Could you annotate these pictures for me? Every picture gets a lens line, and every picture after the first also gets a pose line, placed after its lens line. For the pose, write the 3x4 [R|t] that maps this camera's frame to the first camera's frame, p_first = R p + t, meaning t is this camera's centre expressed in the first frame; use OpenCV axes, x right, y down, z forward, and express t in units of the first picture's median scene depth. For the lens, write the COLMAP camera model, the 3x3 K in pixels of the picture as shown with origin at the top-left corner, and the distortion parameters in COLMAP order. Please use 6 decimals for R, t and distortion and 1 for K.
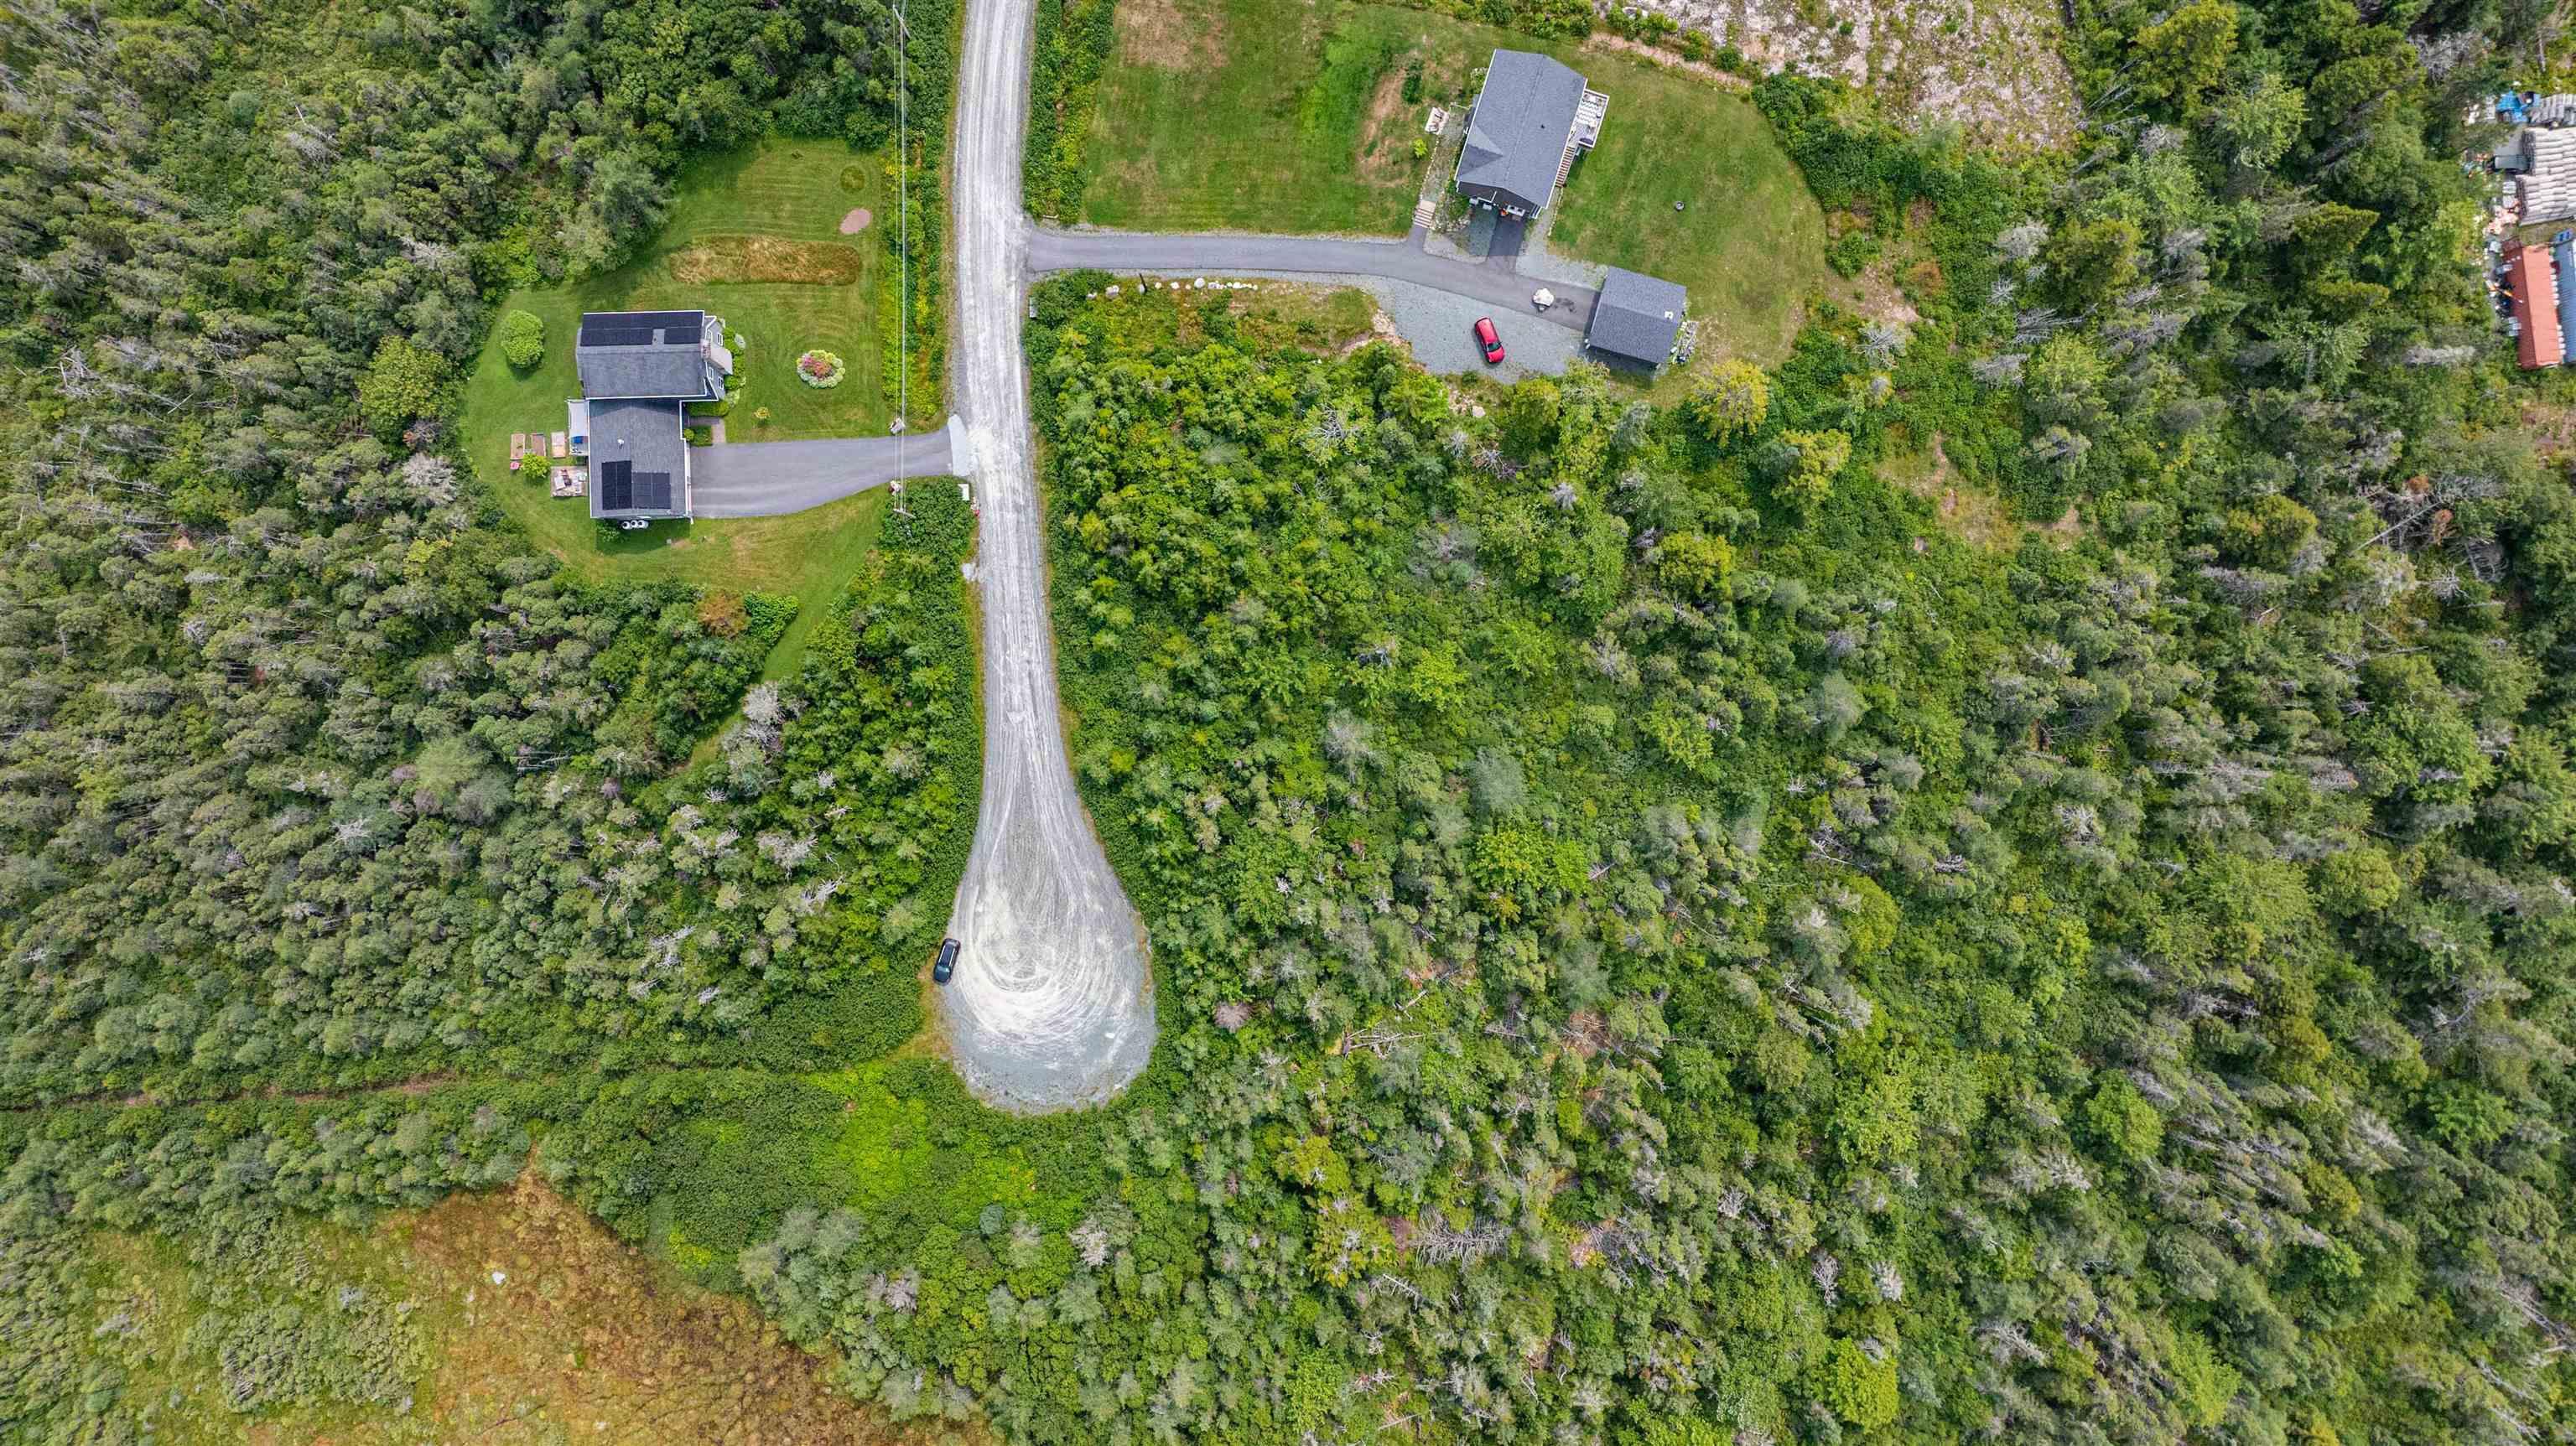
lens RADIAL K [[1808.9, 0, 1284.4], [0, 1808.9, 720.9], [0, 0, 1]] dist [-0.020812, -0.004167]
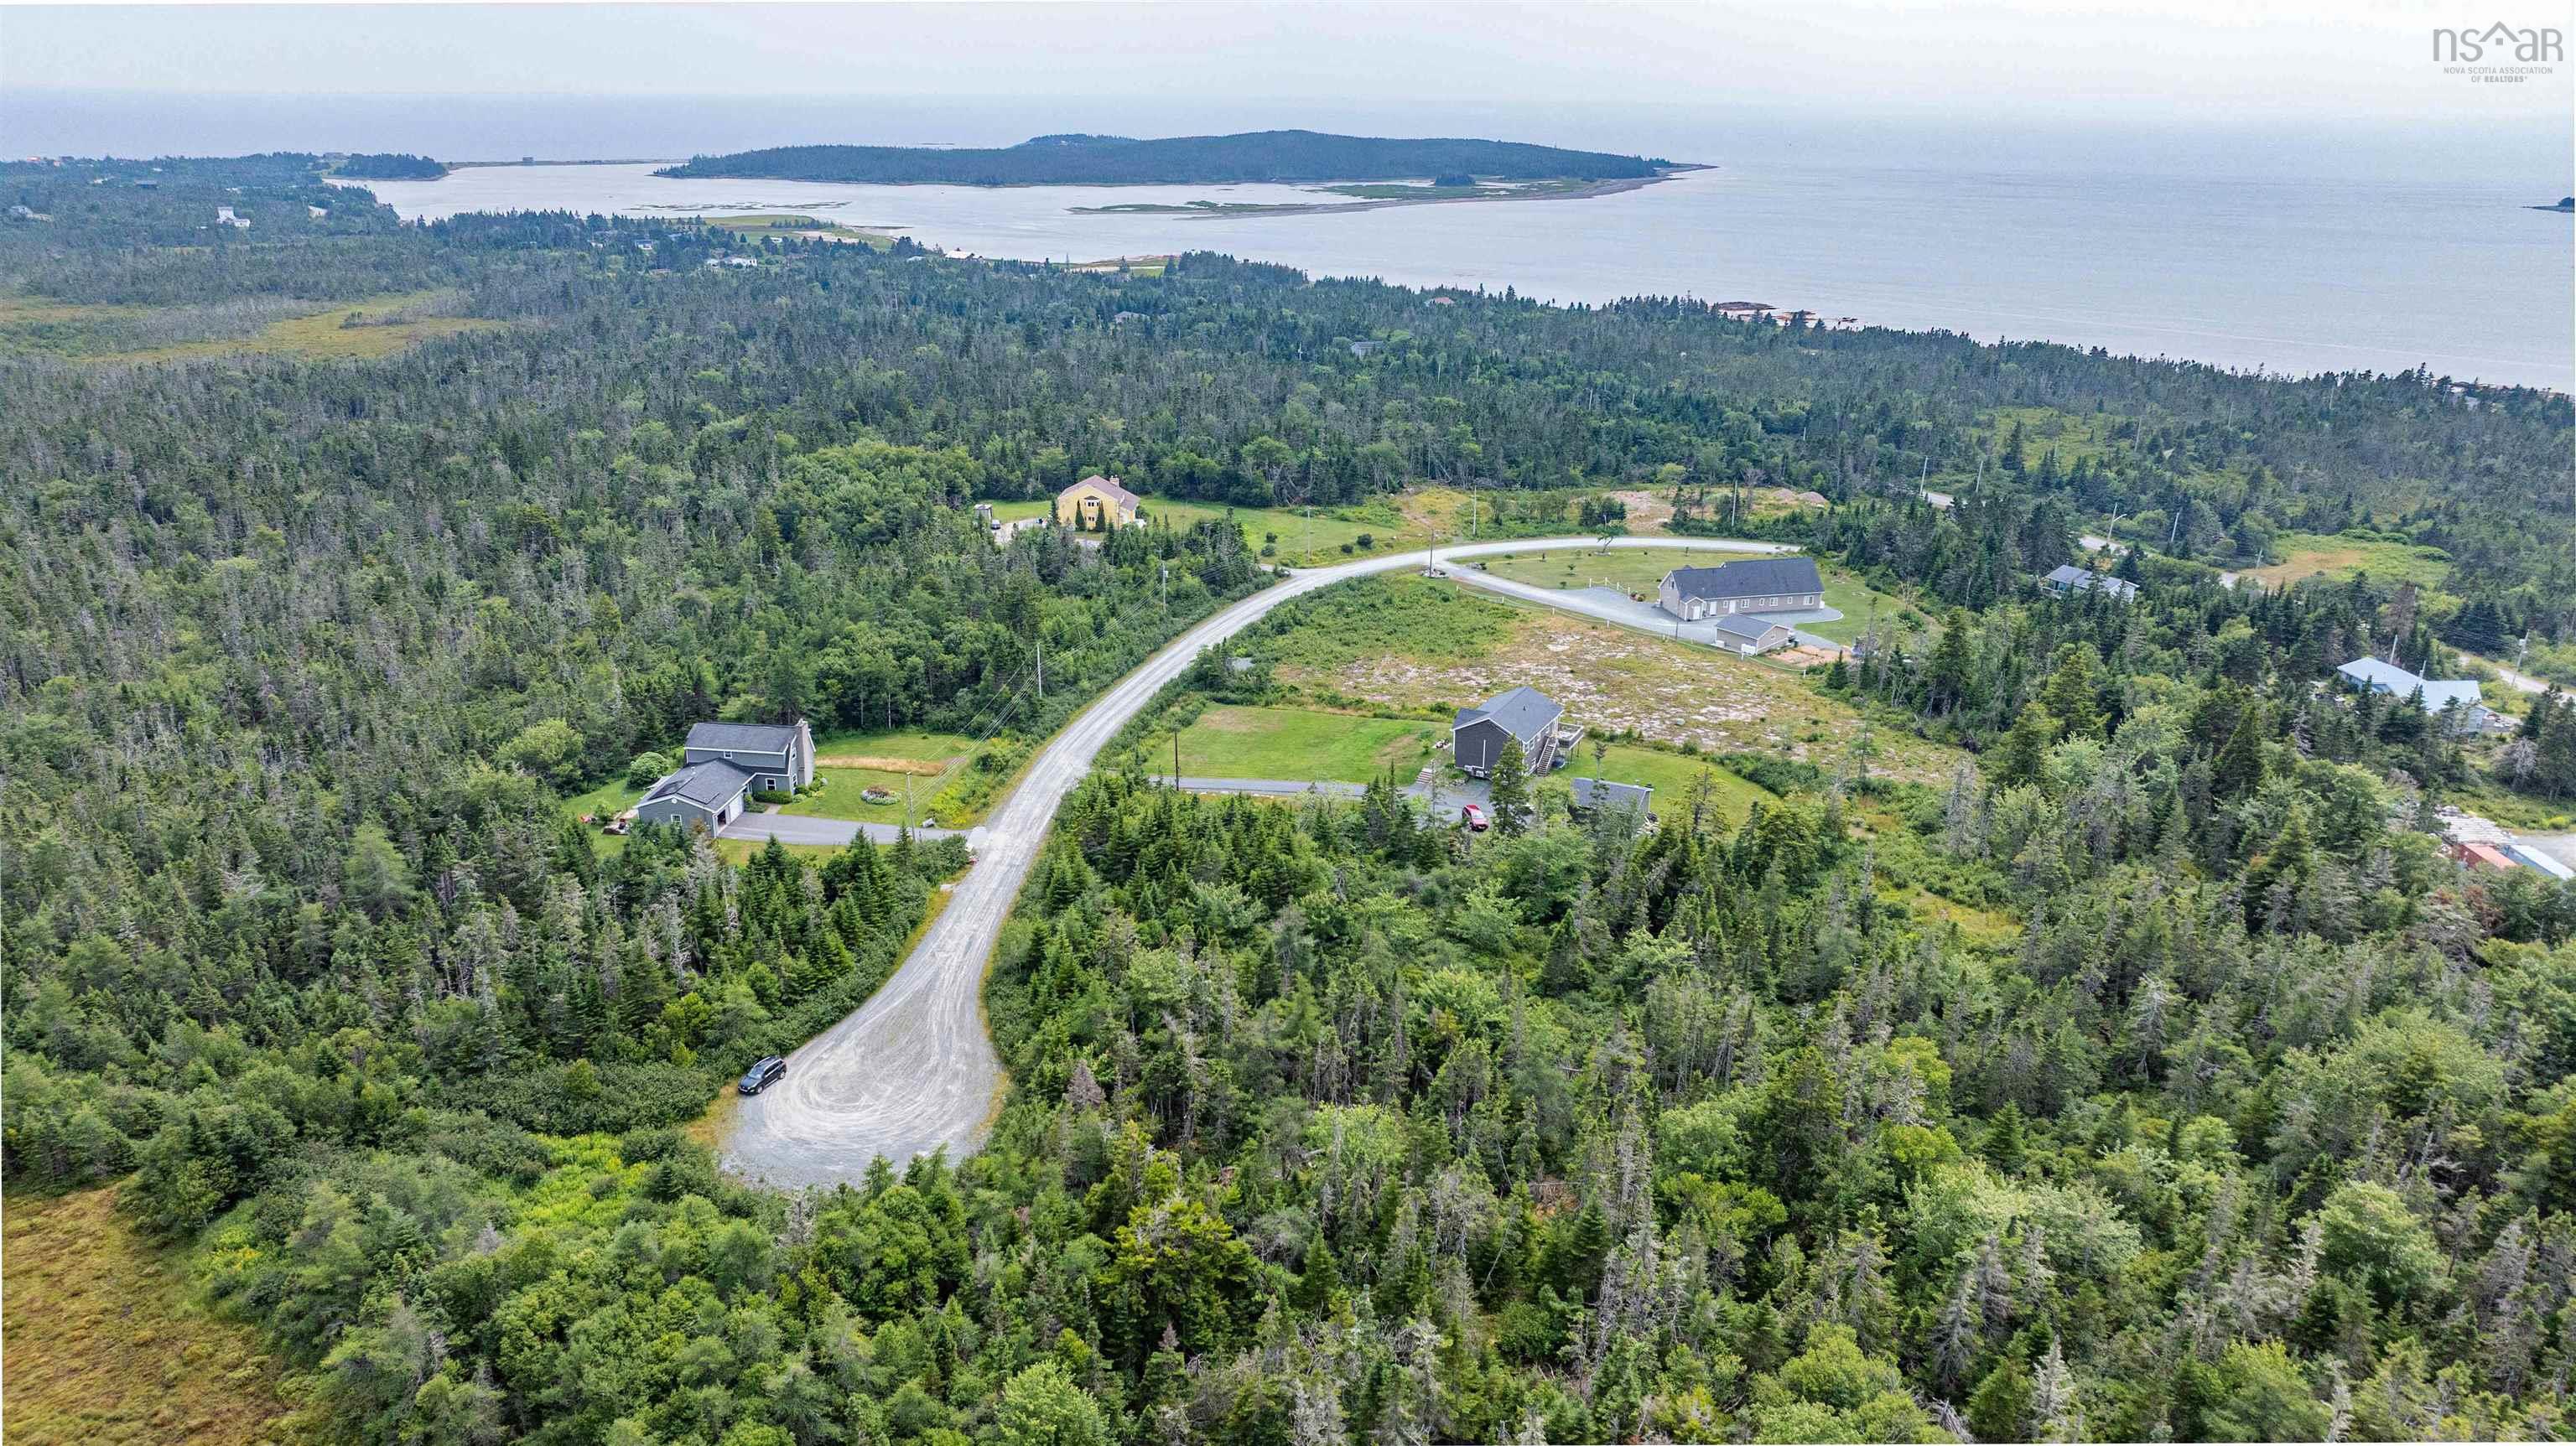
lens RADIAL K [[1810.5, 0, 1285.5], [0, 1810.5, 712.2], [0, 0, 1]] dist [-0.023787, 0.005730]
pose [[0.987317, 0.045895, -0.151986, 0.188013], [-0.158662, 0.319599, -0.934175, 0.928150], [0.005701, 0.946441, 0.322828, 0.672719]]
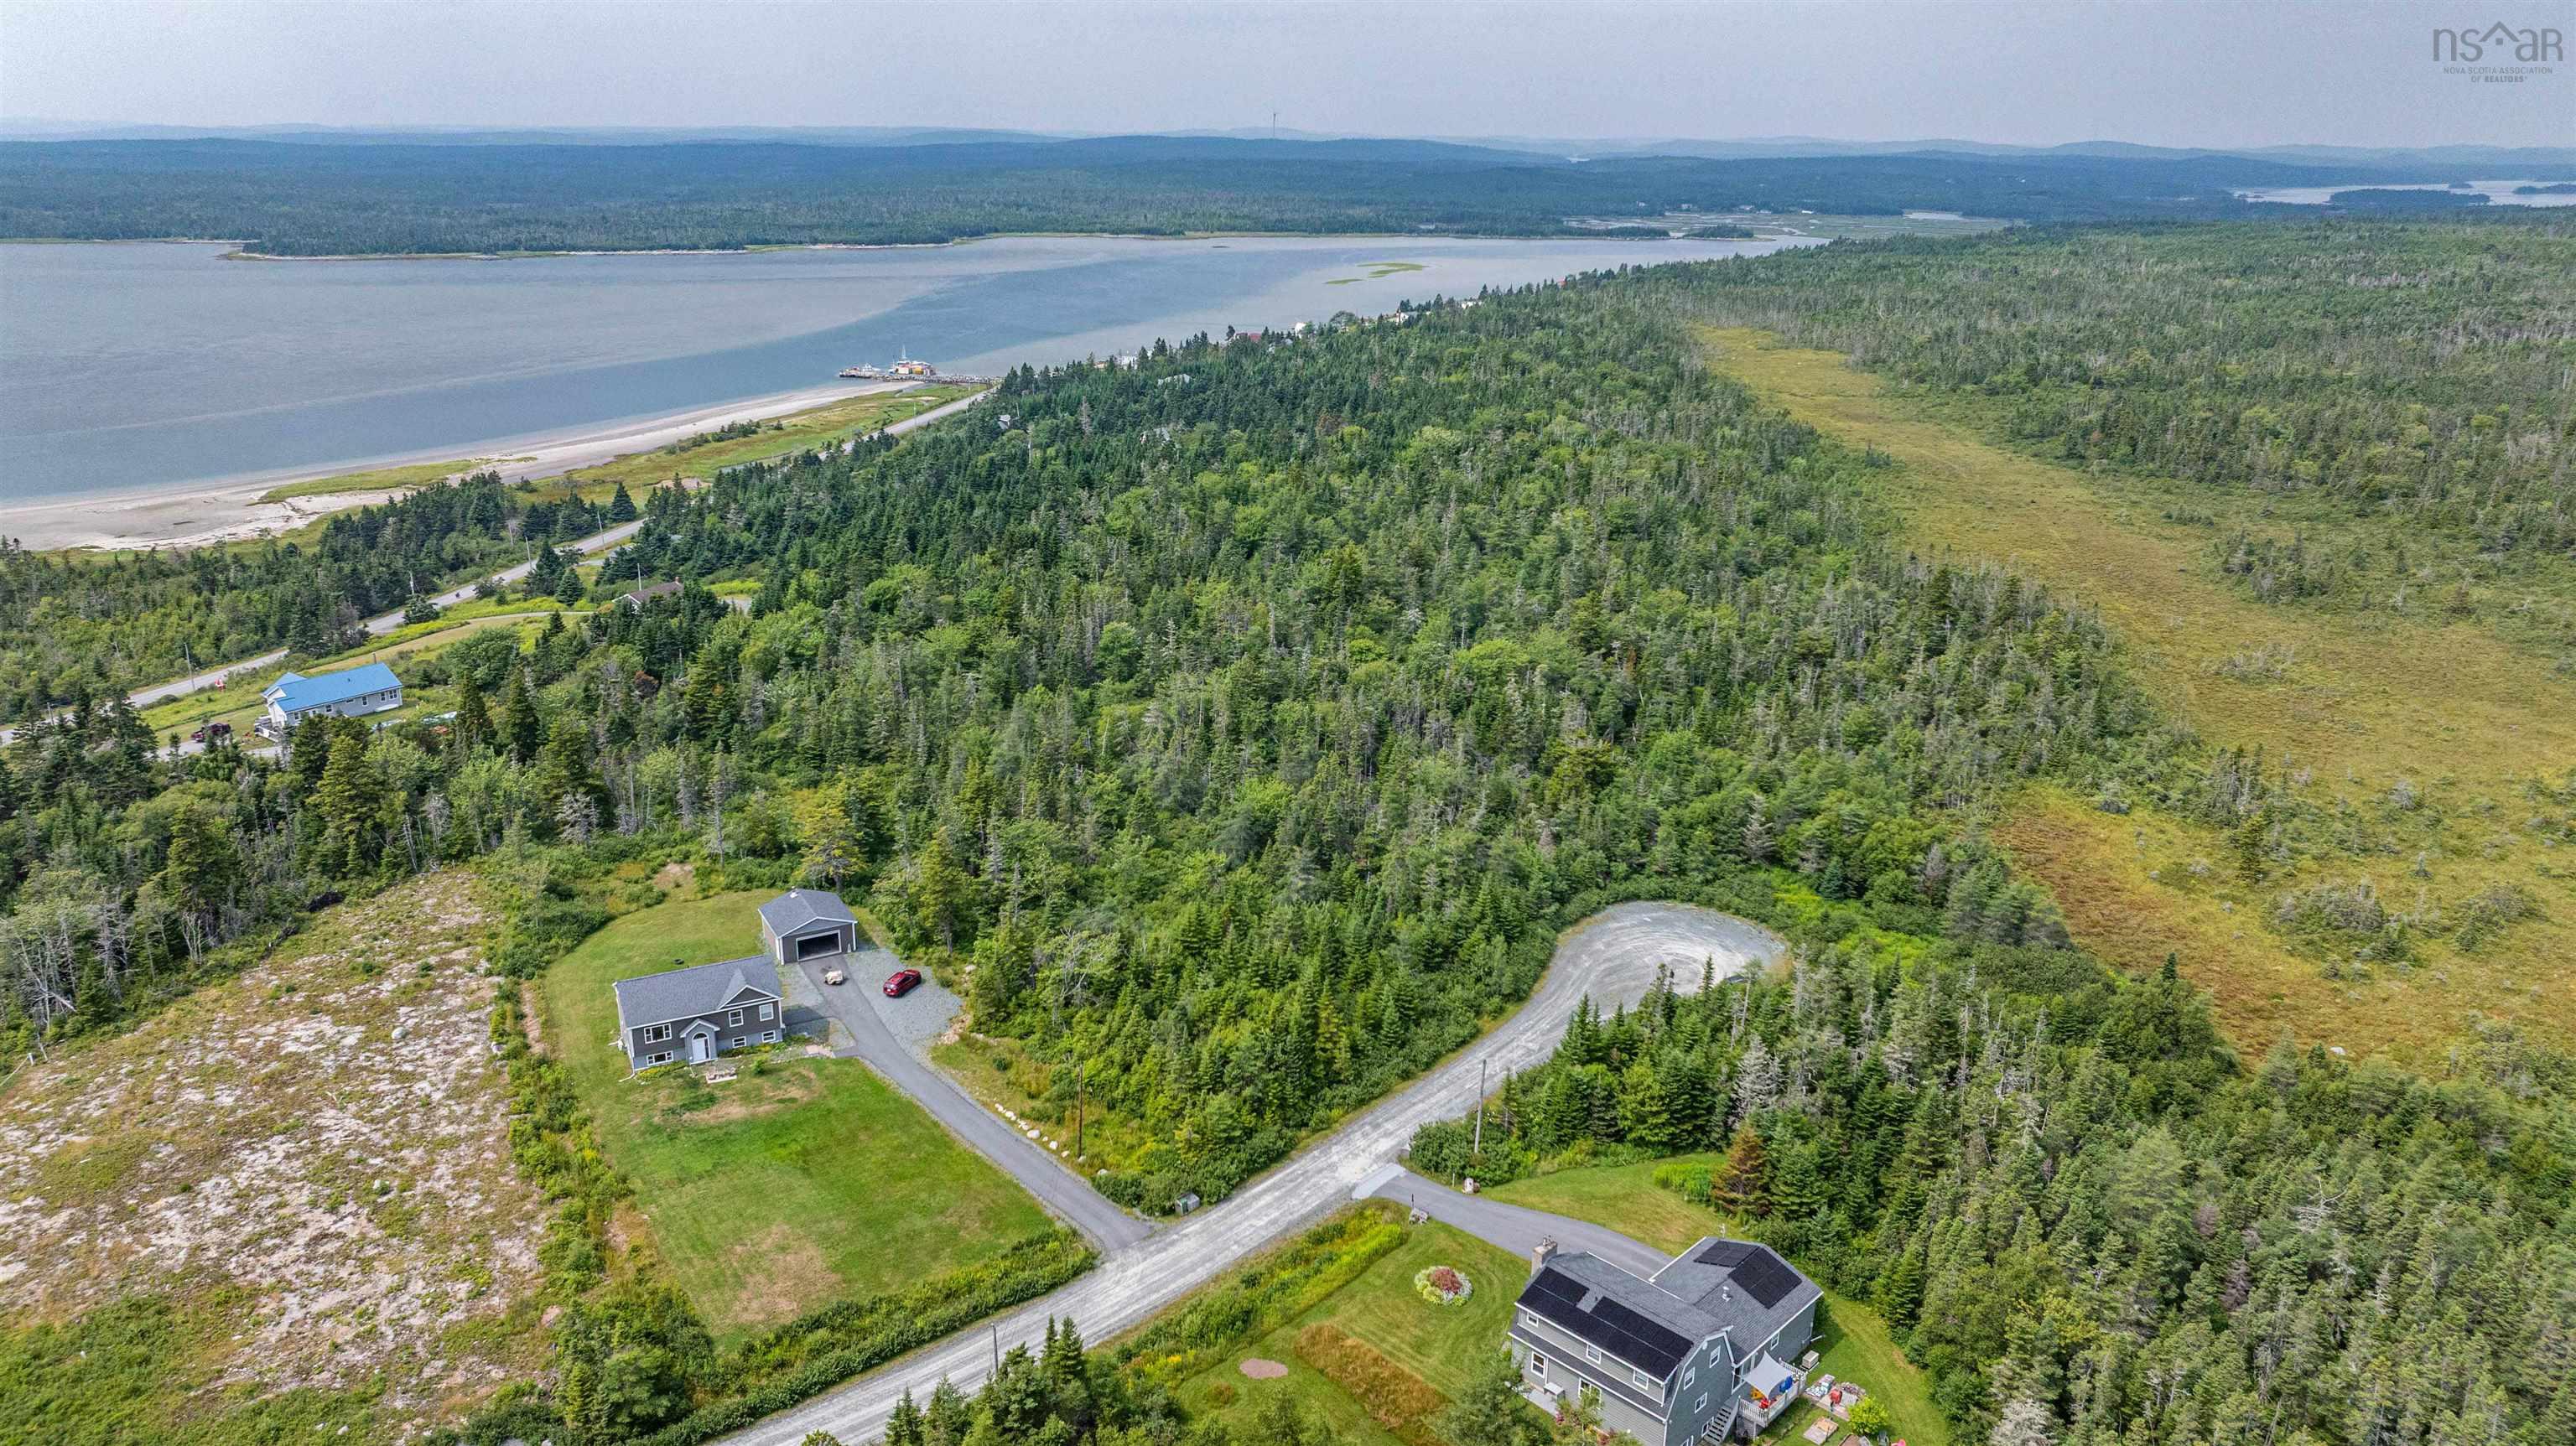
lens RADIAL K [[1805.6, 0, 1284.4], [0, 1805.6, 720.1], [0, 0, 1]] dist [-0.013477, -0.018202]
pose [[-0.697427, -0.244174, 0.673777, -0.744067], [0.716359, -0.210436, 0.665242, -0.779268], [-0.020648, 0.946623, 0.321680, 0.632536]]
